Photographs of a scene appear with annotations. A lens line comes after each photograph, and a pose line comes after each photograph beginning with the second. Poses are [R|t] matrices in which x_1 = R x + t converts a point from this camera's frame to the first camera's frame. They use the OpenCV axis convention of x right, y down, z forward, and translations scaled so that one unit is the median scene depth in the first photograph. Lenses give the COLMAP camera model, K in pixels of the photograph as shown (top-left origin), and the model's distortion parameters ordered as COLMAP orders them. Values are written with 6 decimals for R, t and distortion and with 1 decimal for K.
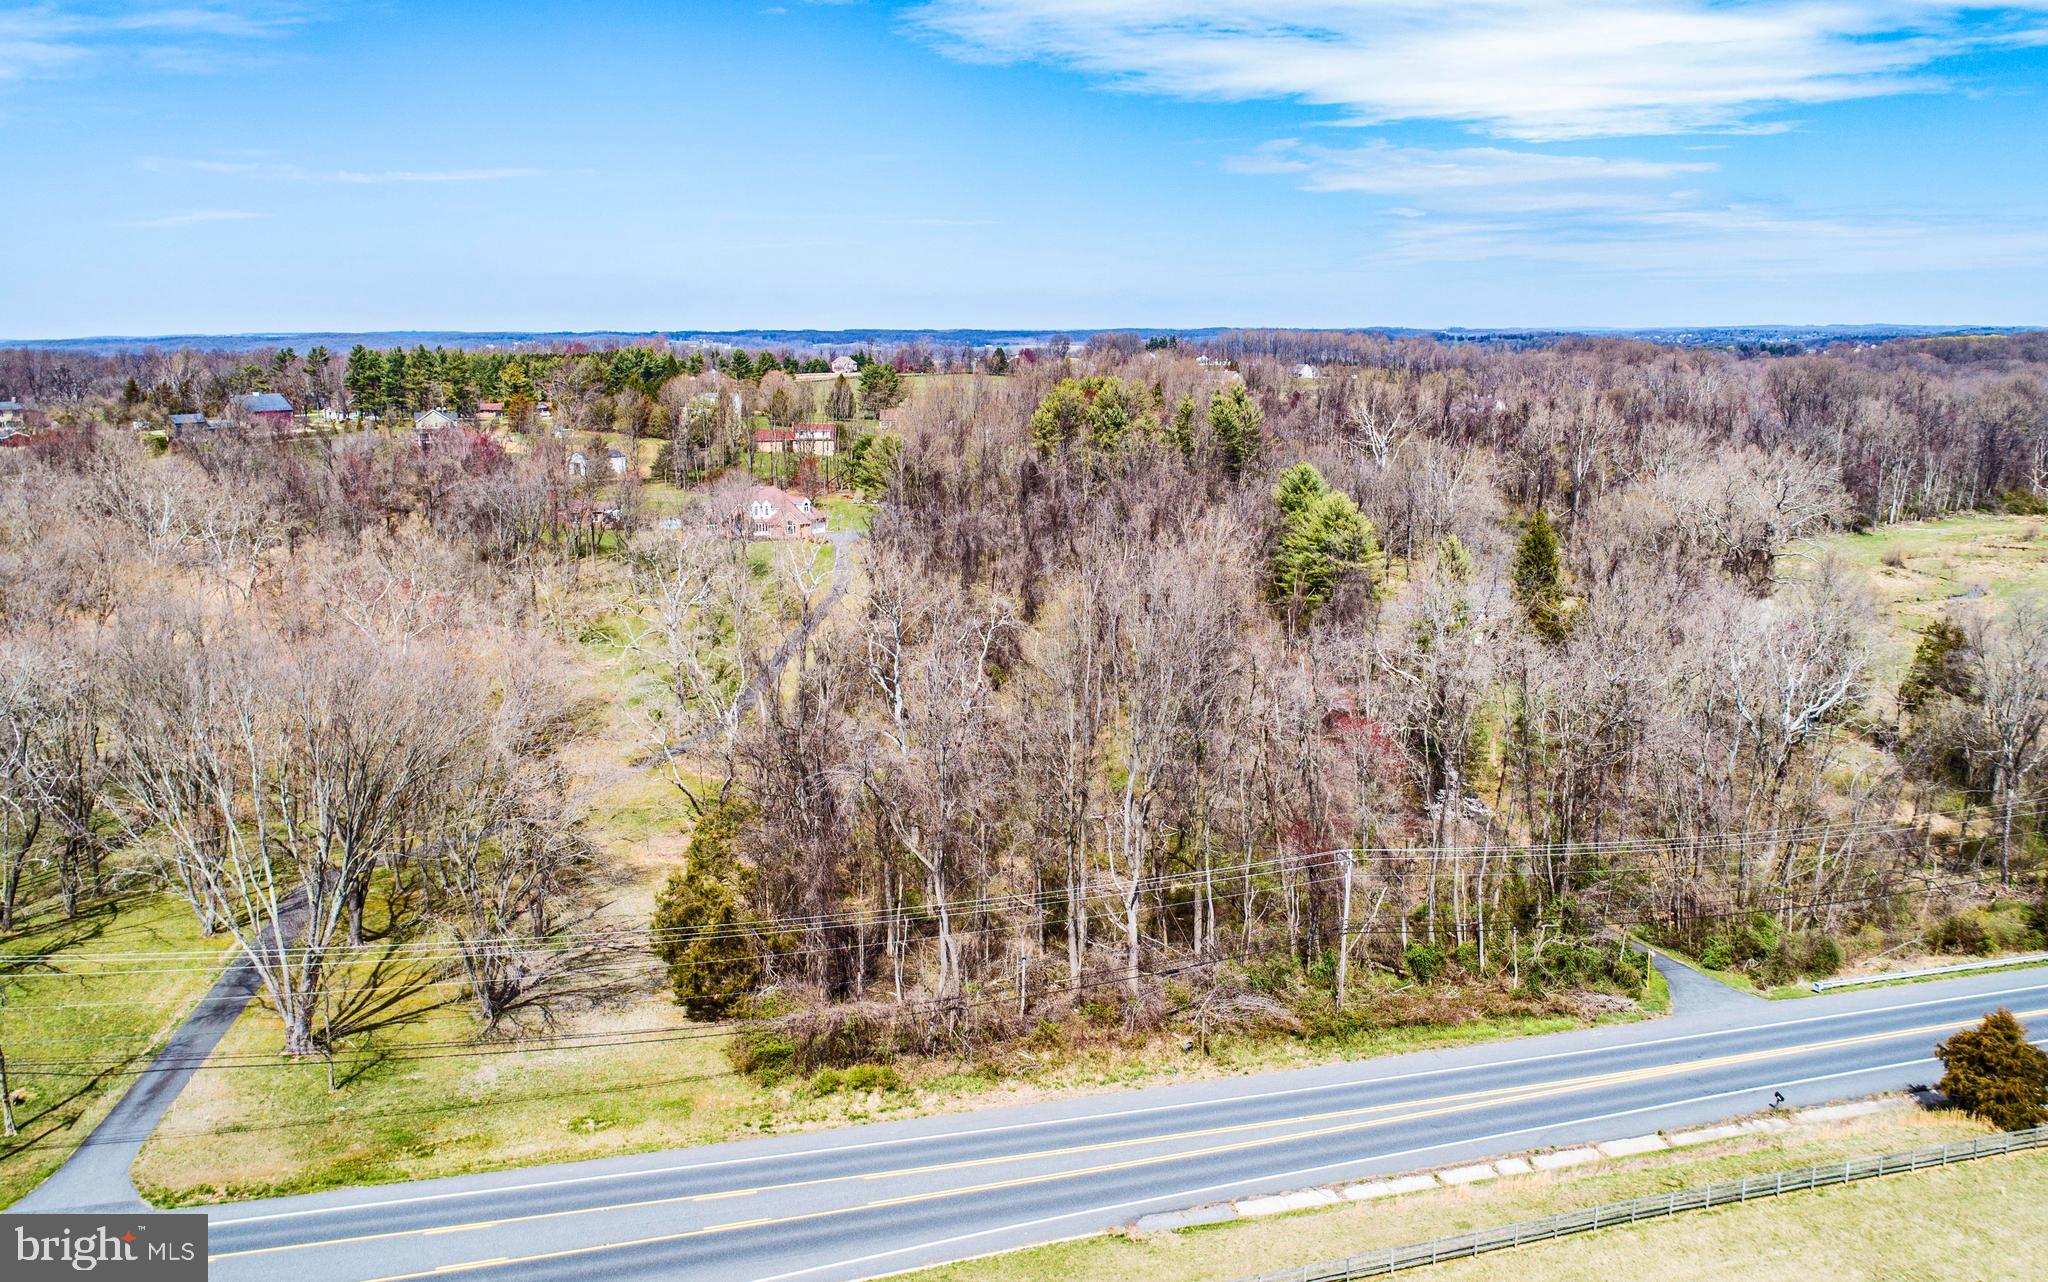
lens RADIAL K [[1570.2, 0, 1061.9], [0, 1570.2, 634.1], [0, 0, 1]] dist [-0.020474, 0.014418]
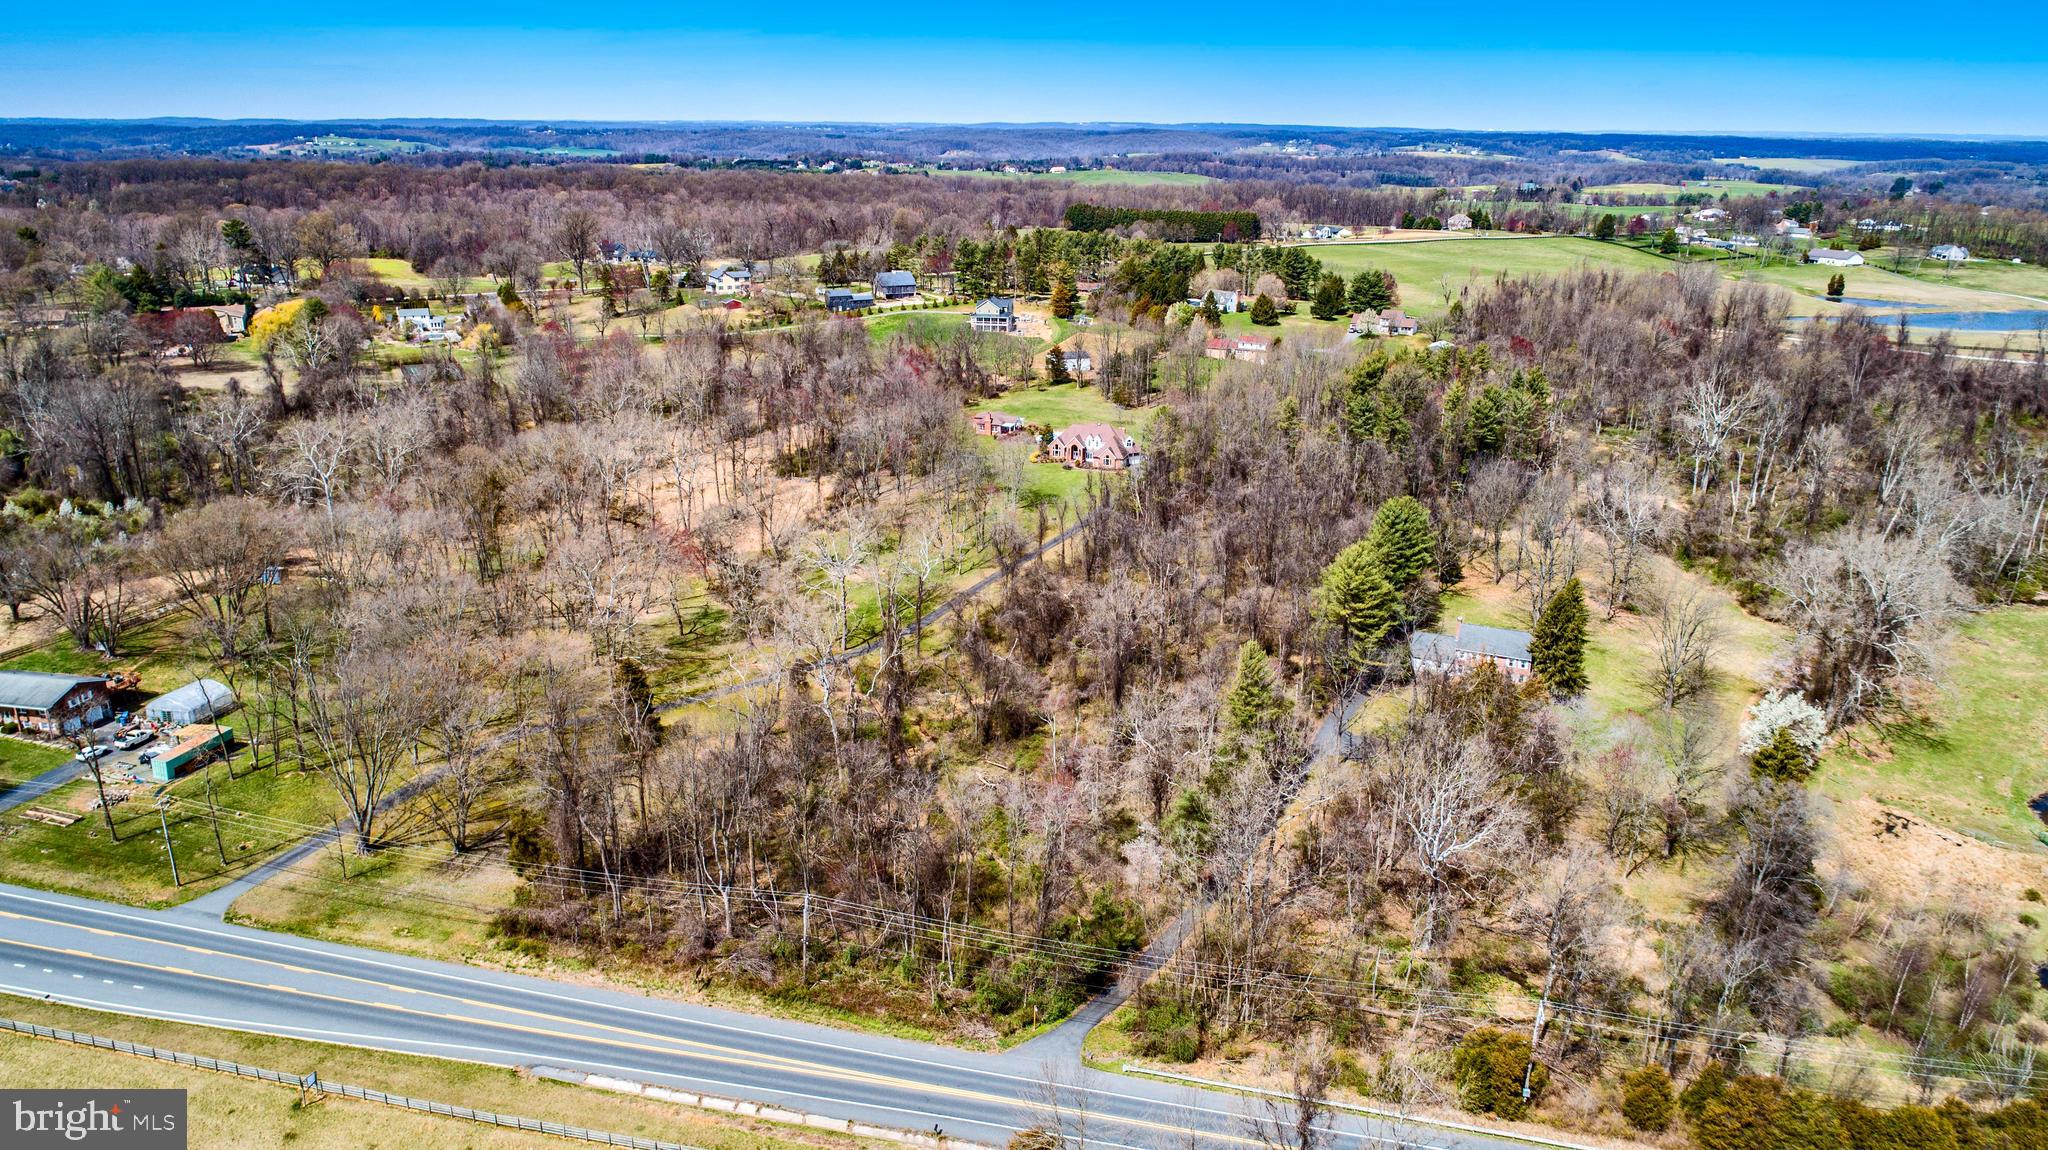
lens RADIAL K [[1386.7, 0, 1030.6], [0, 1386.7, 576.7], [0, 0, 1]] dist [-0.016035, 0.006394]
pose [[0.866634, 0.168780, -0.469531, 1.066589], [-0.108369, 0.982256, 0.153065, -0.462166], [0.487034, -0.081769, 0.869547, -0.126748]]
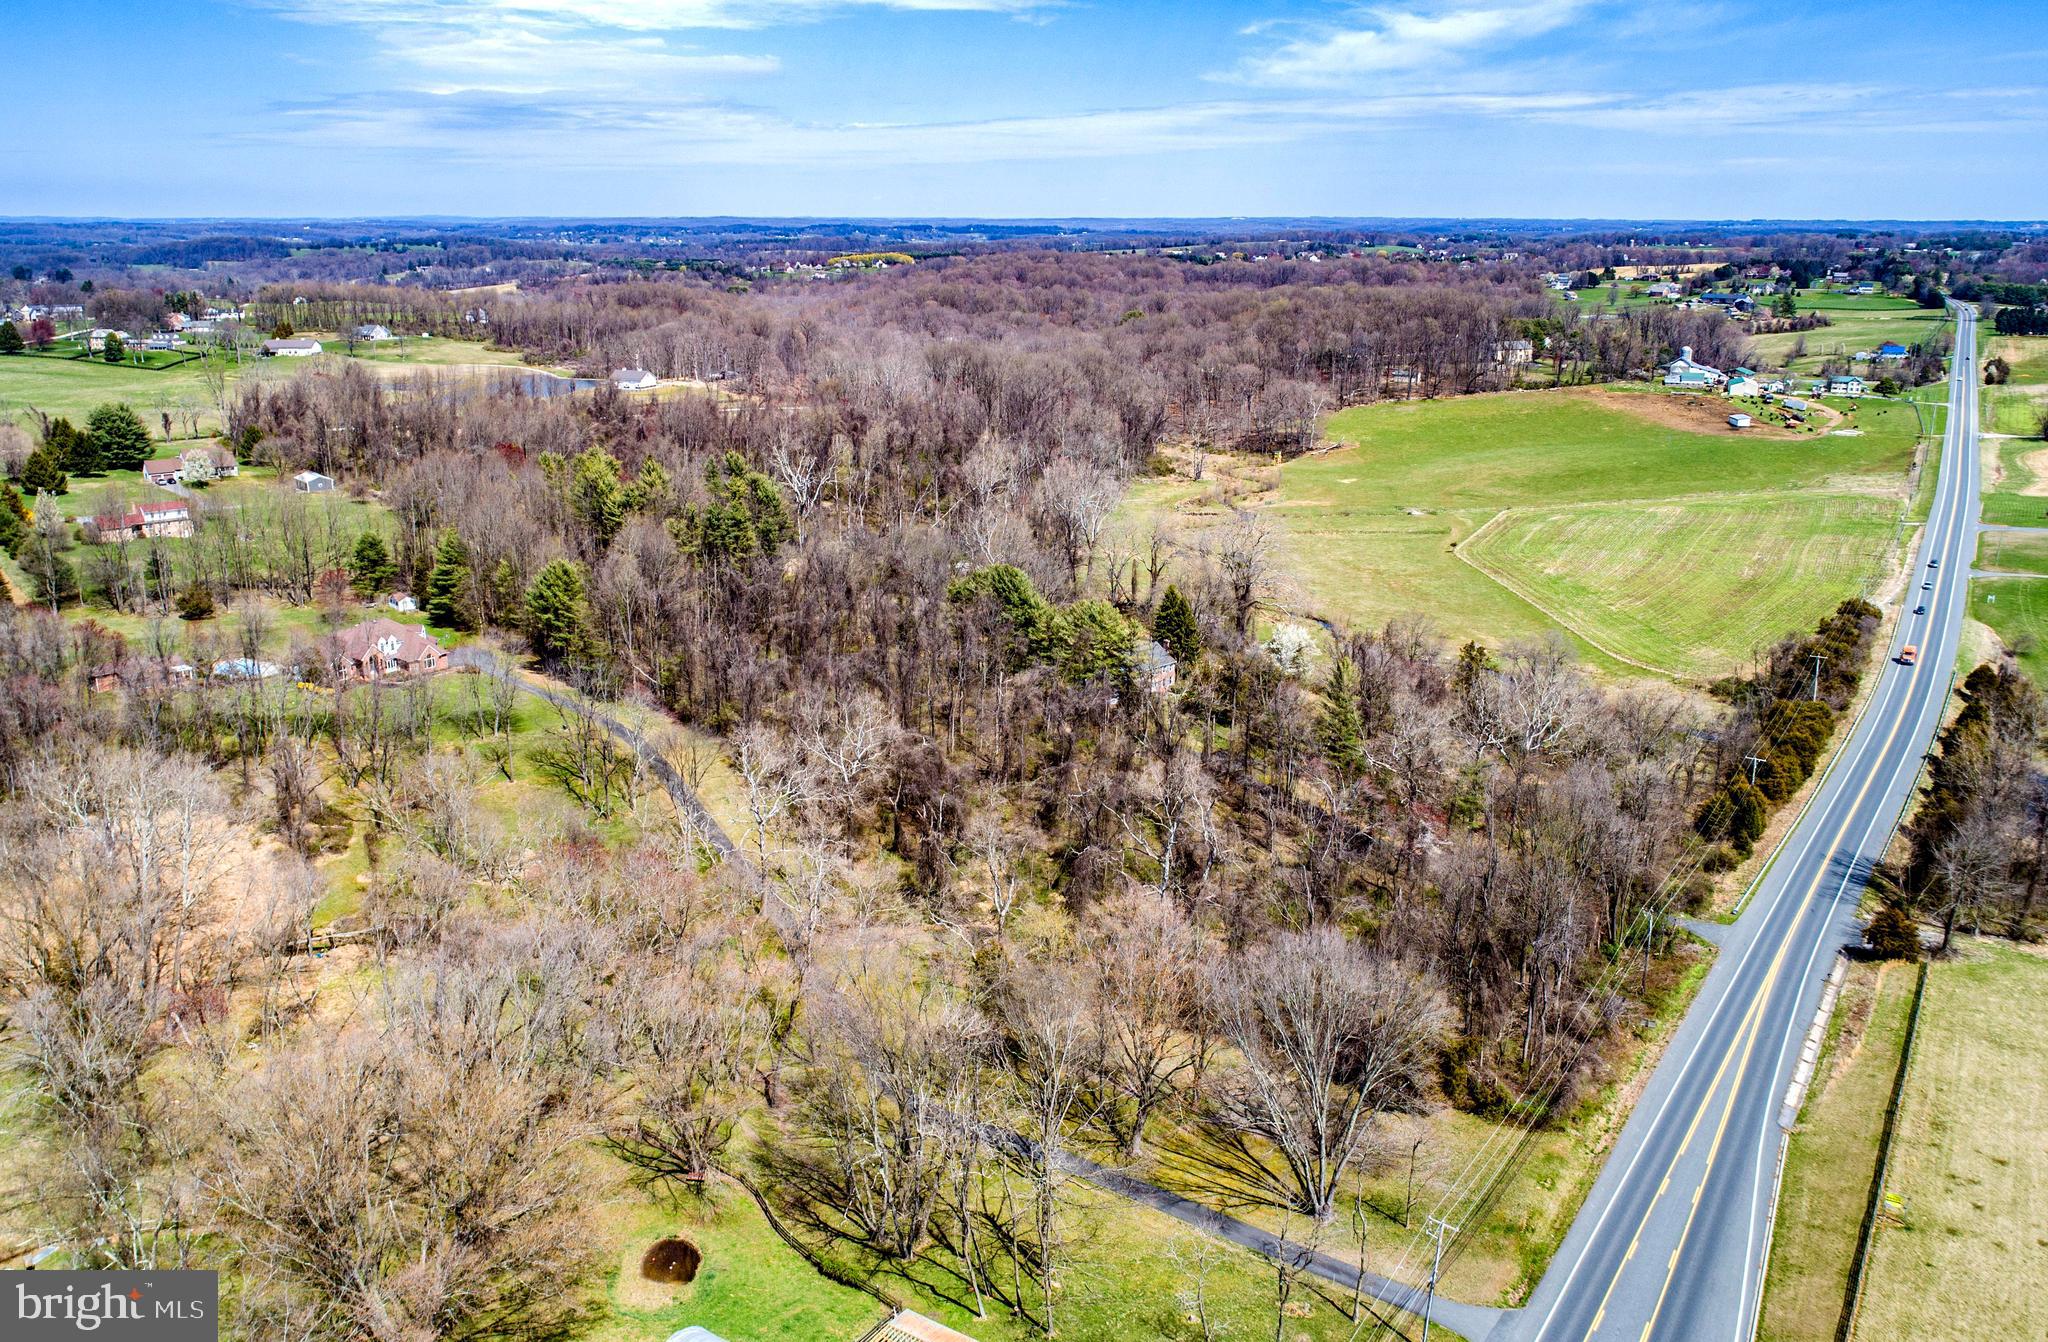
lens RADIAL K [[1569.7, 0, 1005.6], [0, 1569.7, 724.0], [0, 0, 1]] dist [-0.011344, 0.002932]
pose [[0.792509, -0.183527, 0.581590, -1.507964], [0.111089, 0.981133, 0.158229, -0.467150], [-0.599657, -0.060790, 0.797945, 0.012552]]
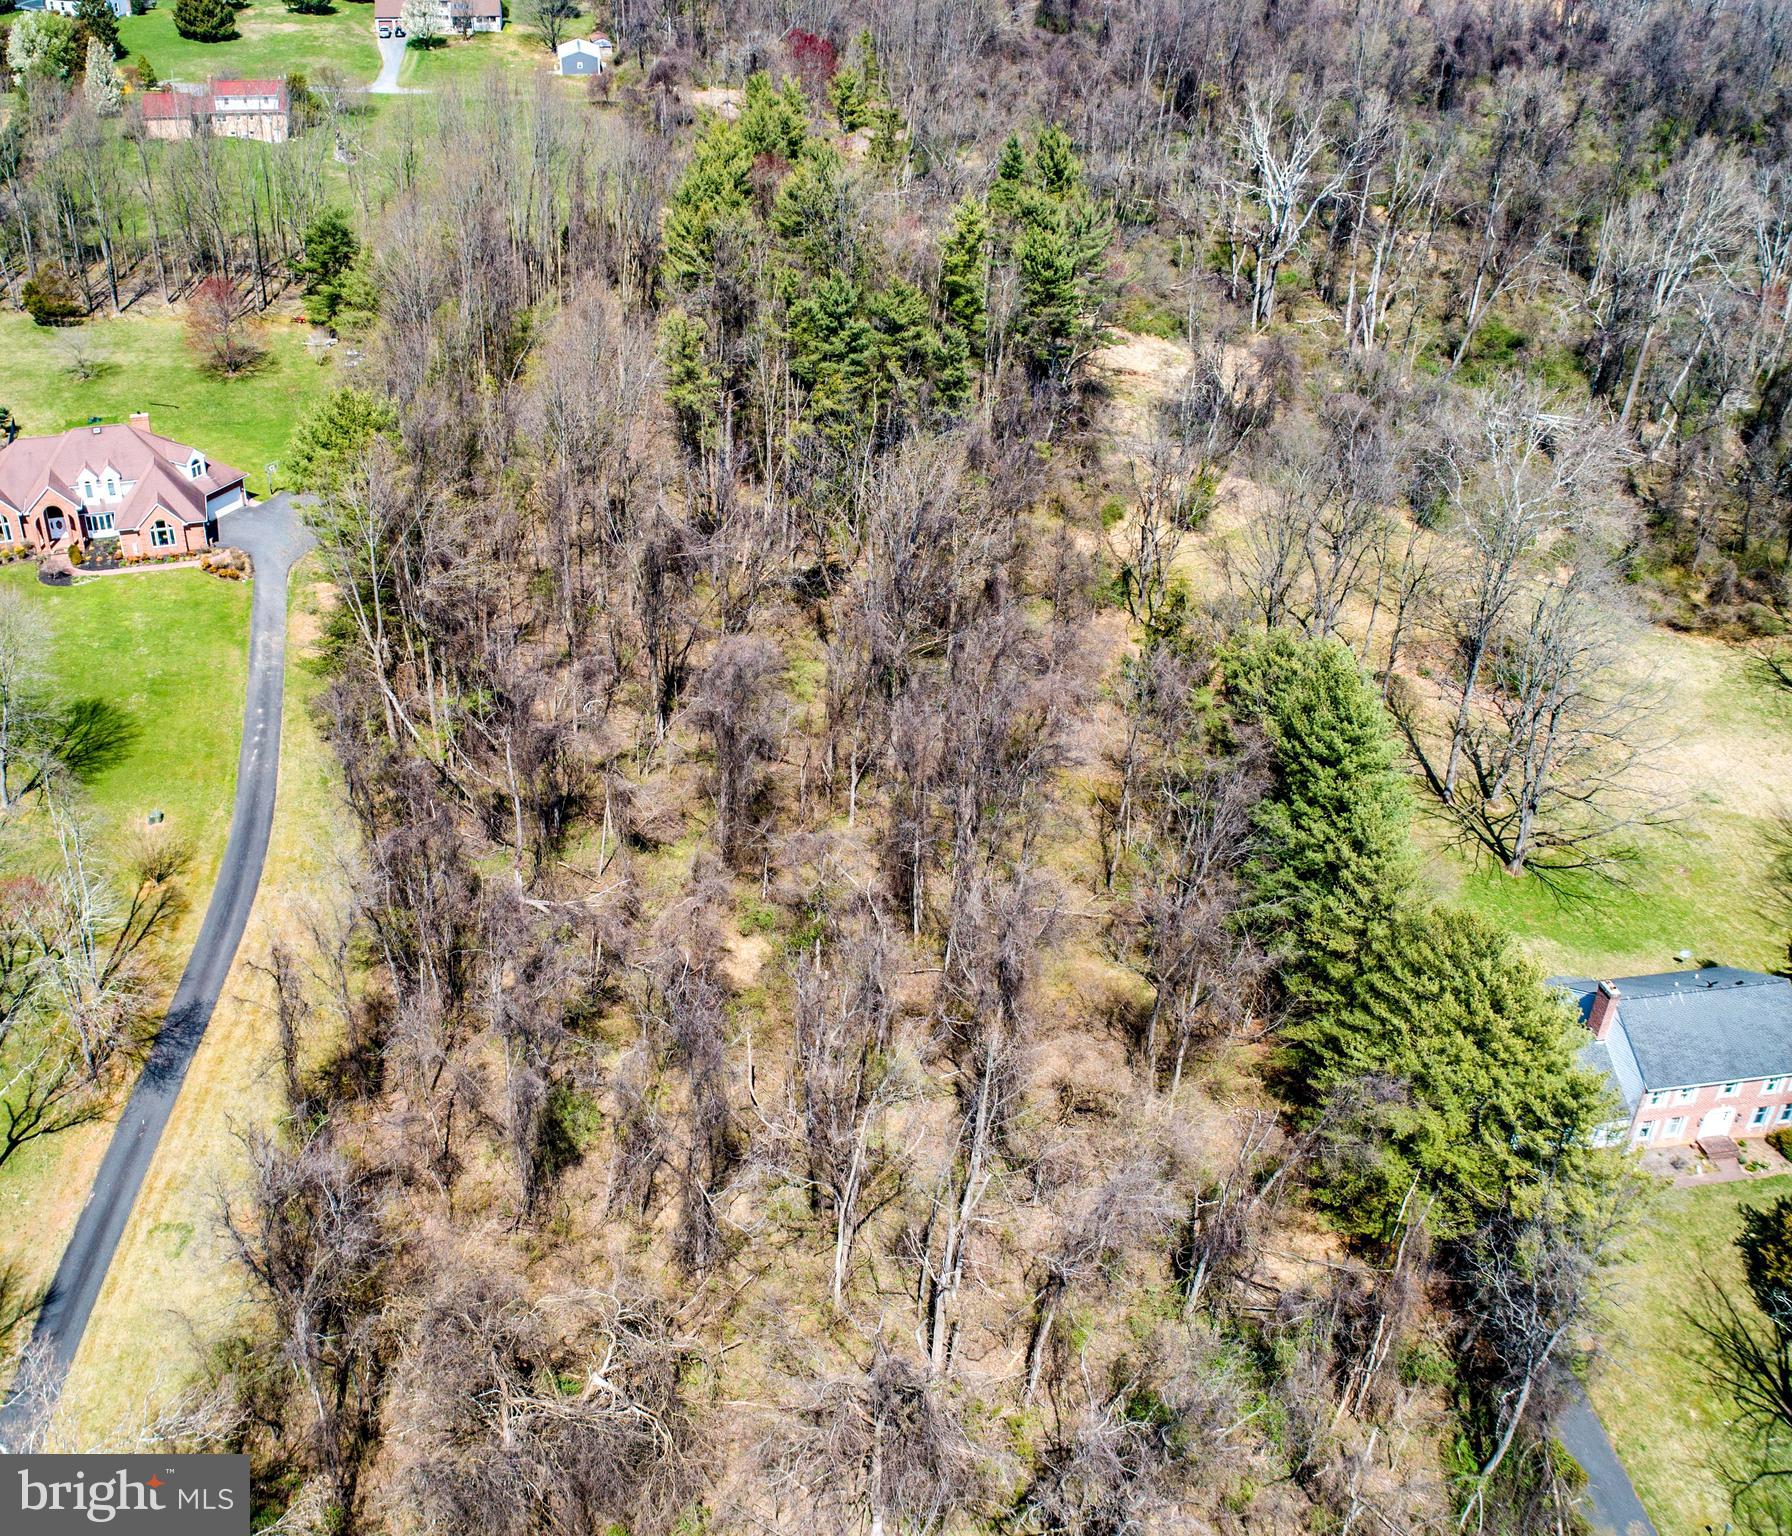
lens RADIAL K [[1814.3, 0, 801.9], [0, 1814.3, 766.1], [0, 0, 1]] dist [-0.007712, 0.000000]
pose [[0.997425, -0.021953, 0.068271, -0.051446], [-0.003932, 0.933819, 0.357723, -0.654472], [-0.071606, -0.357070, 0.931329, 1.427848]]
